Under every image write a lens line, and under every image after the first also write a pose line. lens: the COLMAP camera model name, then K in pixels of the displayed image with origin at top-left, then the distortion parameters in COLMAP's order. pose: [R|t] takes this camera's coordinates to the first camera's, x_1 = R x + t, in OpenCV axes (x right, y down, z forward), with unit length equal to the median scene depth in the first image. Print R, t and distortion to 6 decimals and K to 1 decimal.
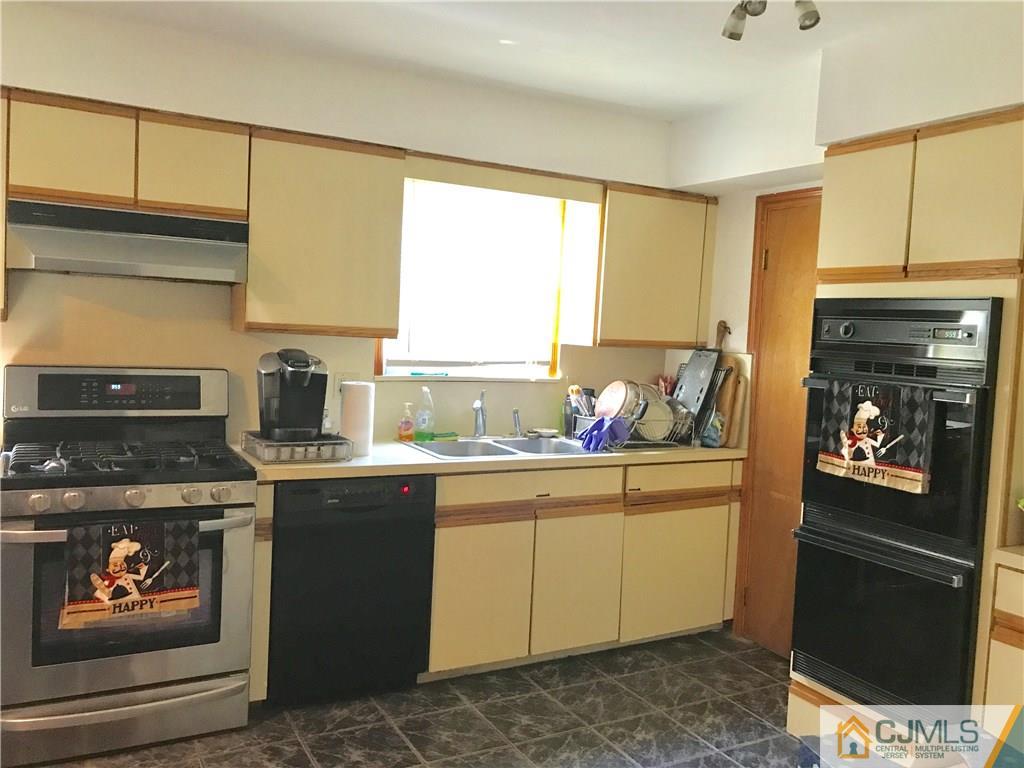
lens RADIAL K [[828.5, 0, 510.1], [0, 828.5, 377.5], [0, 0, 1]] dist [0.024652, -0.055949]
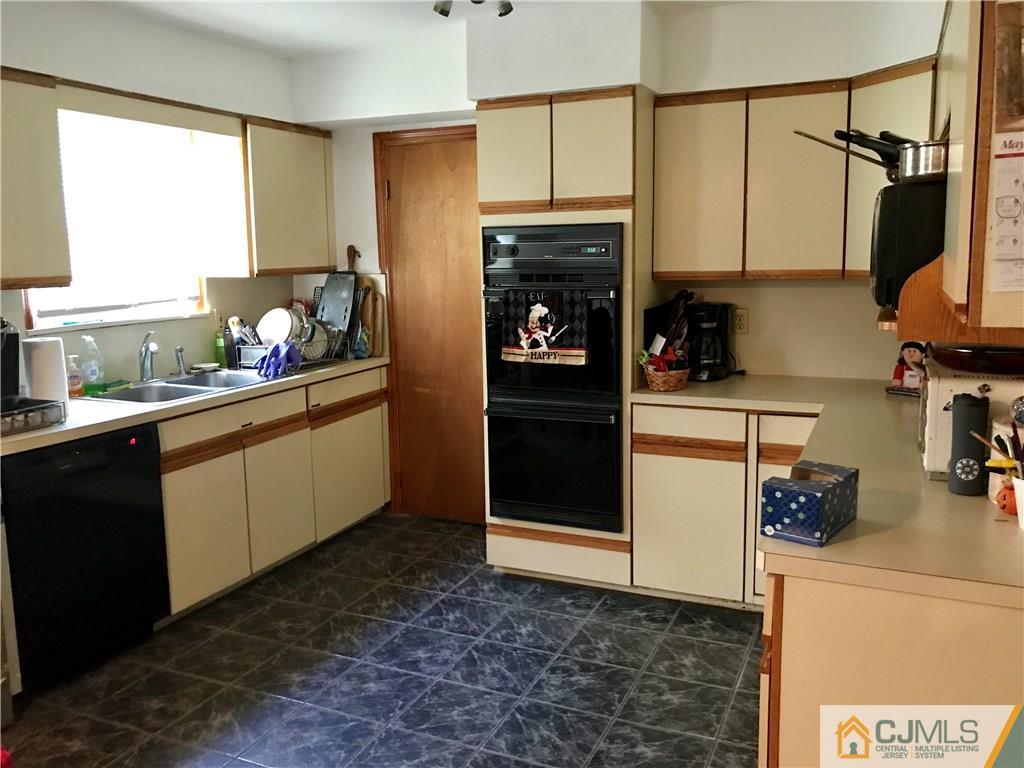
lens RADIAL K [[828.5, 0, 510.1], [0, 828.5, 377.5], [0, 0, 1]] dist [0.024652, -0.055949]
pose [[0.795967, -0.151080, 0.586184, -0.286796], [0.089788, 0.987109, 0.132492, -0.024491], [-0.598644, -0.052827, 0.799271, -0.034378]]
